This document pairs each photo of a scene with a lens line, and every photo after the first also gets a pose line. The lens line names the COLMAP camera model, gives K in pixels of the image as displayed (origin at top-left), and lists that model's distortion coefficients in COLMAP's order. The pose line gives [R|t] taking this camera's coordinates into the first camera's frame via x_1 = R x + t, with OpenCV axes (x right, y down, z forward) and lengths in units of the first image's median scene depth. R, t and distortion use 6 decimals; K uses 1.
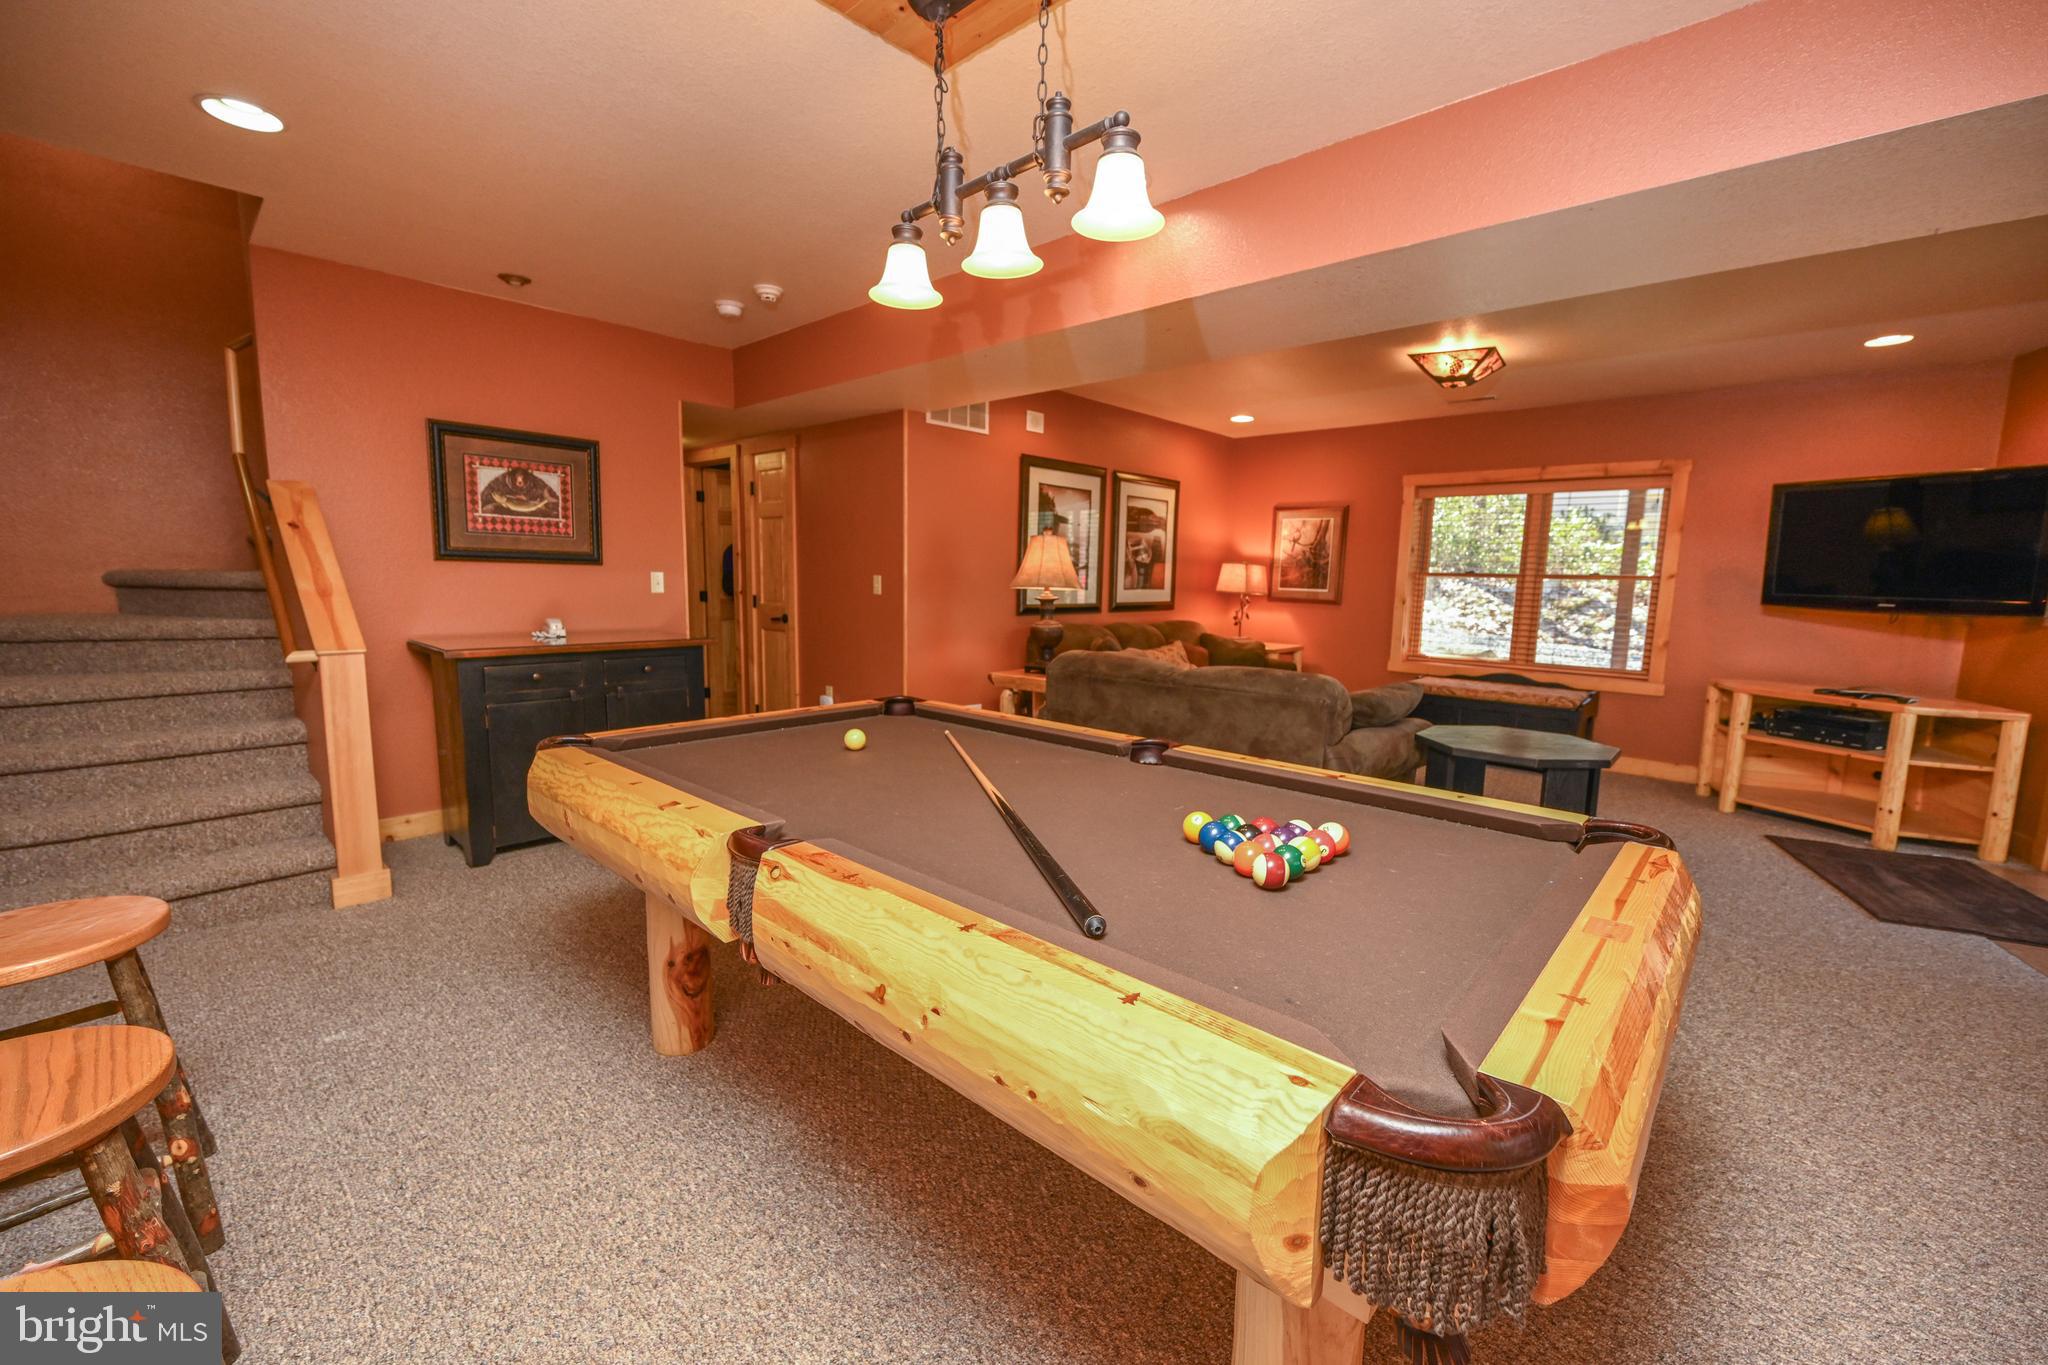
lens RADIAL K [[834.3, 0, 1024.0], [0, 834.3, 682.5], [0, 0, 1]] dist [-0.002488, -0.000111]
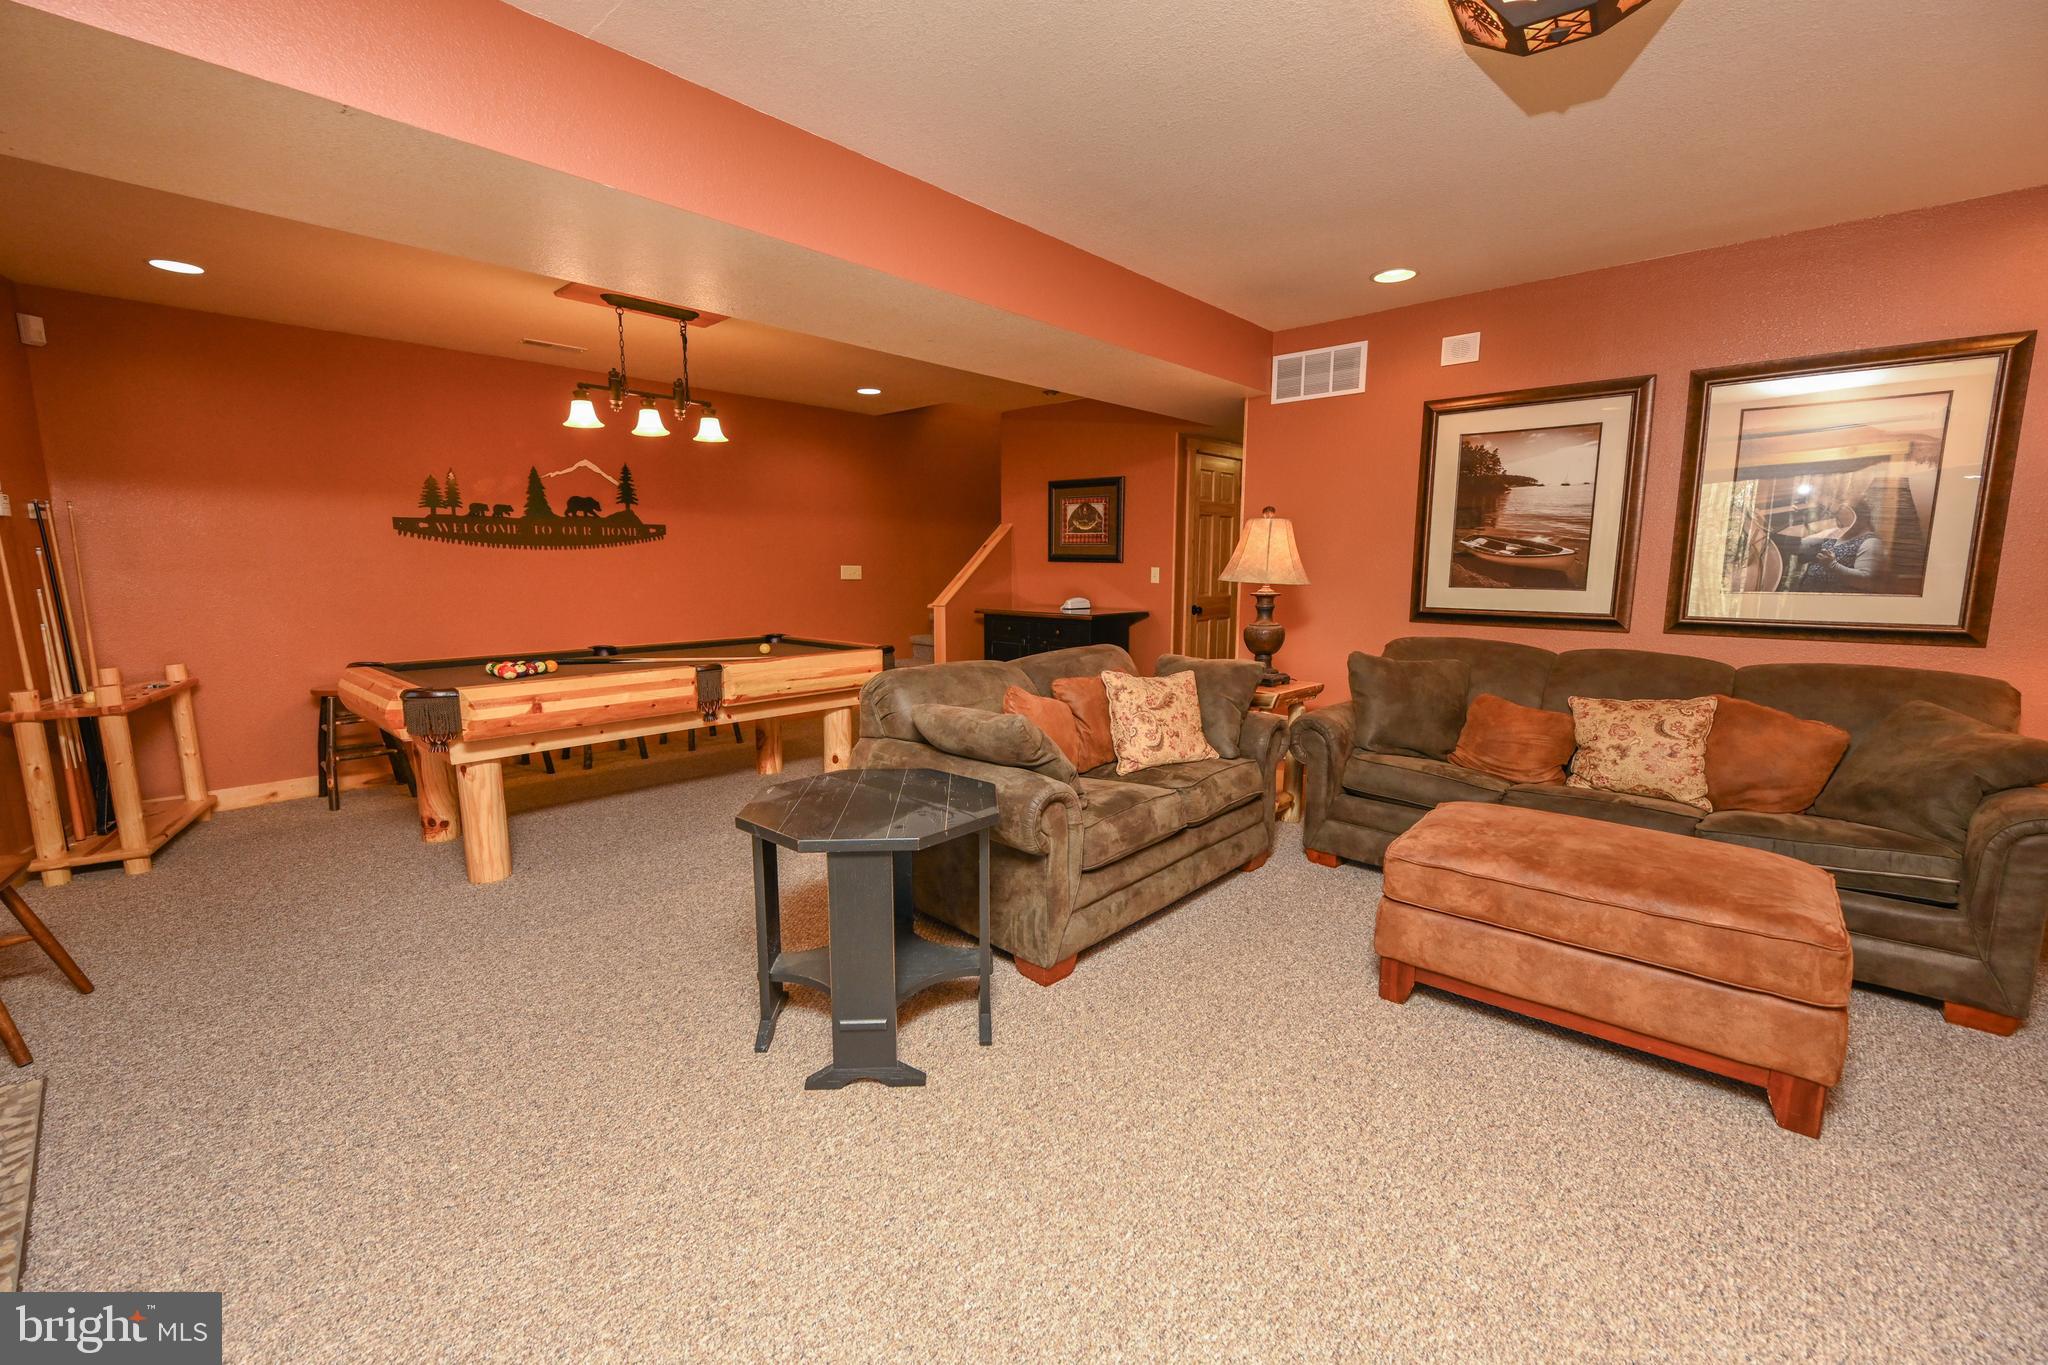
lens RADIAL K [[806.3, 0, 1018.2], [0, 806.3, 677.6], [0, 0, 1]] dist [-0.001600, 0.000231]
pose [[0.026141, 0.125040, -0.991807, 0.716136], [-0.129859, 0.984164, 0.120654, -0.073515], [0.991188, 0.125641, 0.041964, 0.639759]]
